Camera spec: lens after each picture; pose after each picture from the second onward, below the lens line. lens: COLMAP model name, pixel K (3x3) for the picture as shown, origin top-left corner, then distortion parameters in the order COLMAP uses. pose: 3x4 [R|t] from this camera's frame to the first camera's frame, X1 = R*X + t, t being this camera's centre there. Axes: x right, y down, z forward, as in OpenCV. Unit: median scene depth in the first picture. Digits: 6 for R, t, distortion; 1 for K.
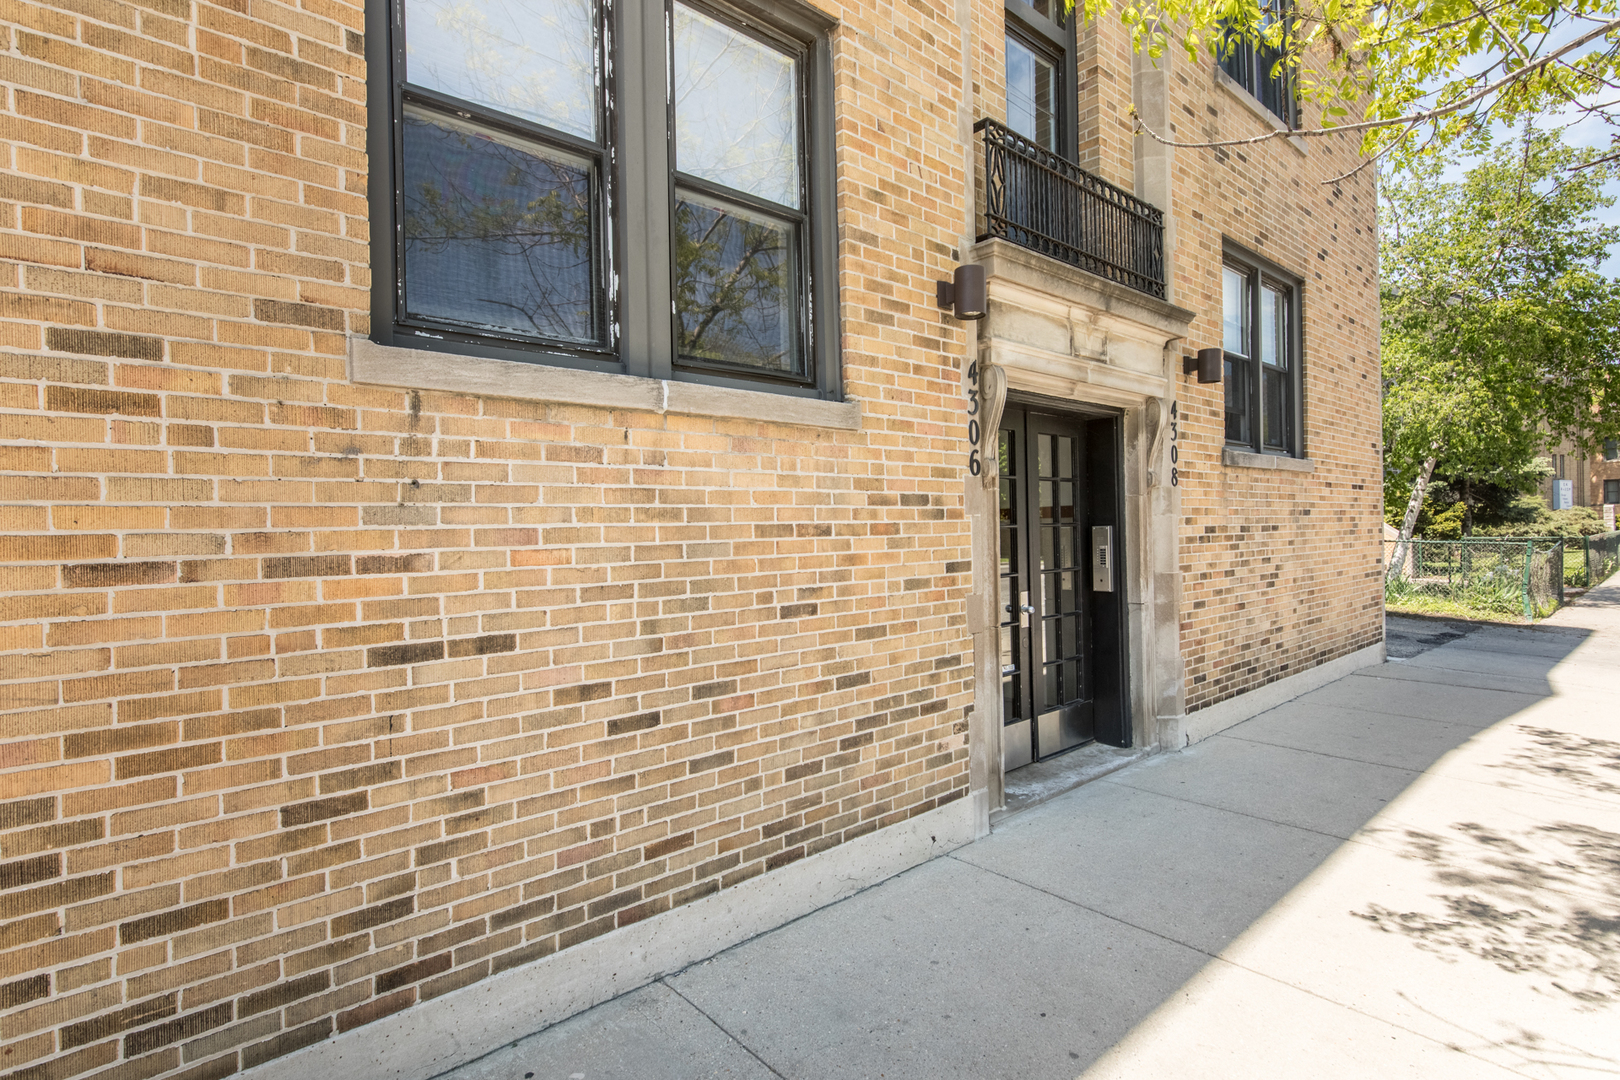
lens RADIAL K [[800.9, 0, 809.2], [0, 800.9, 533.8], [0, 0, 1]] dist [0.009280, 0.001639]
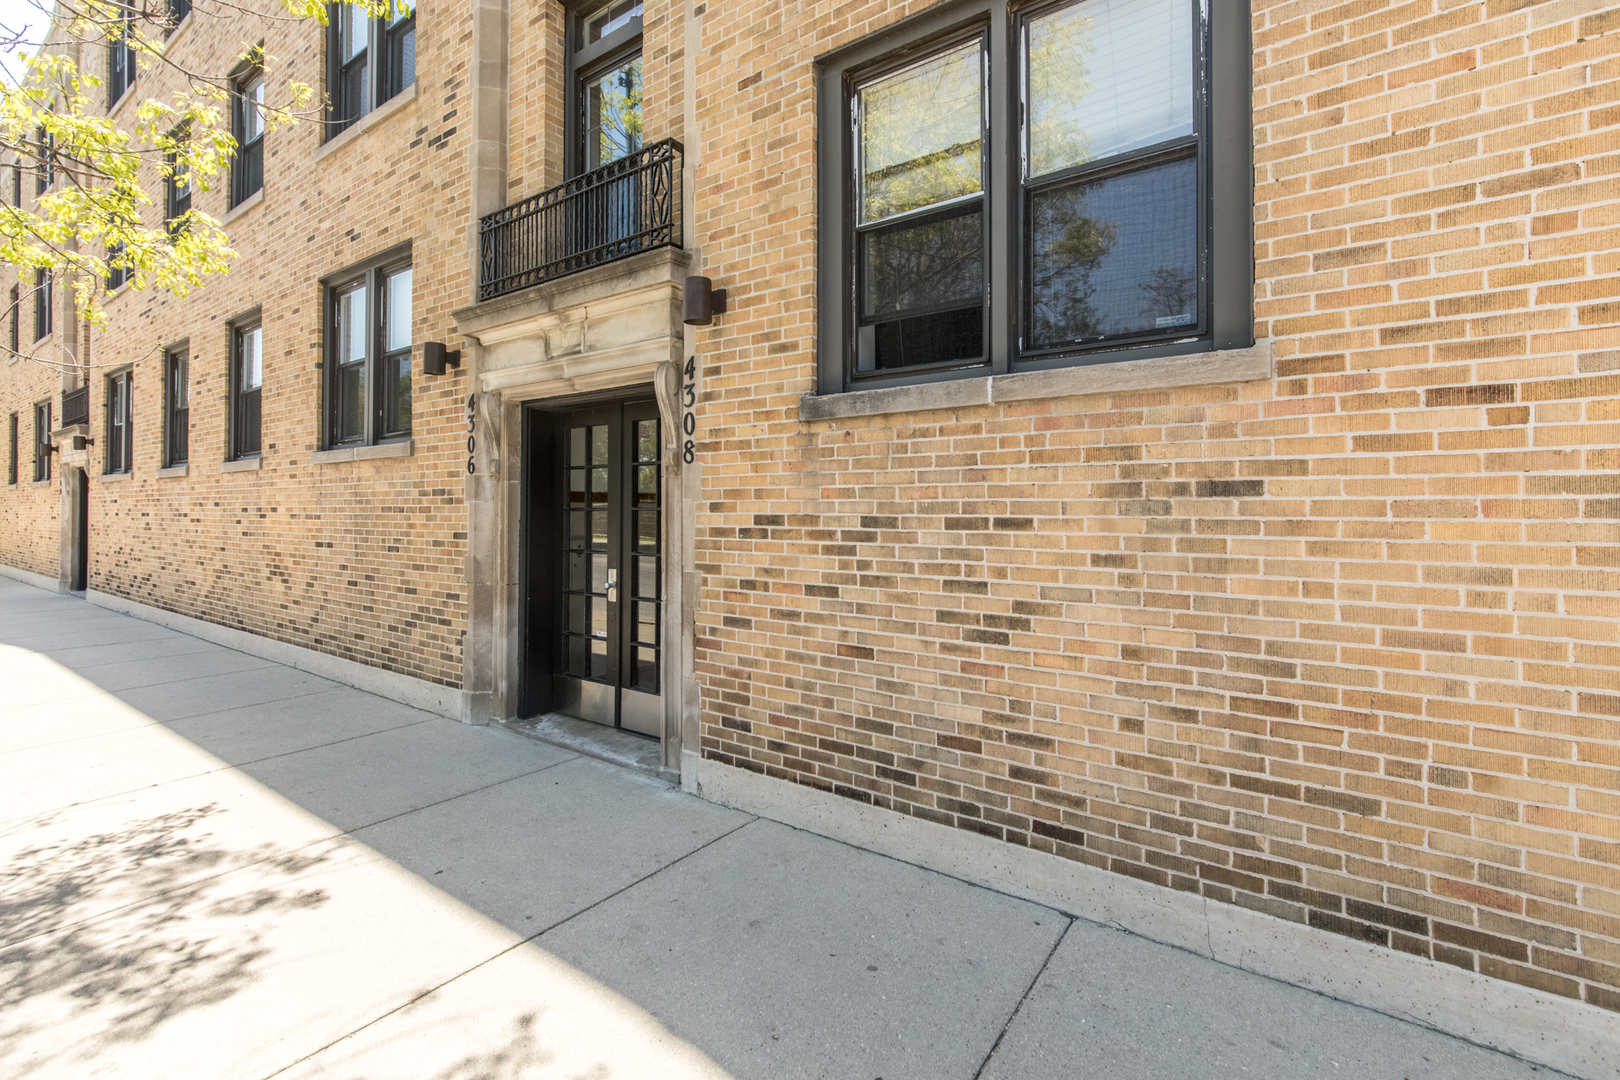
lens RADIAL K [[703.8, 0, 823.6], [0, 703.8, 500.9], [0, 0, 1]] dist [0.008354, -0.000054]
pose [[0.242023, 0.010216, -0.970217, 1.667989], [-0.006759, 0.999938, 0.008843, -0.041552], [0.970247, 0.004418, 0.242077, 1.366071]]
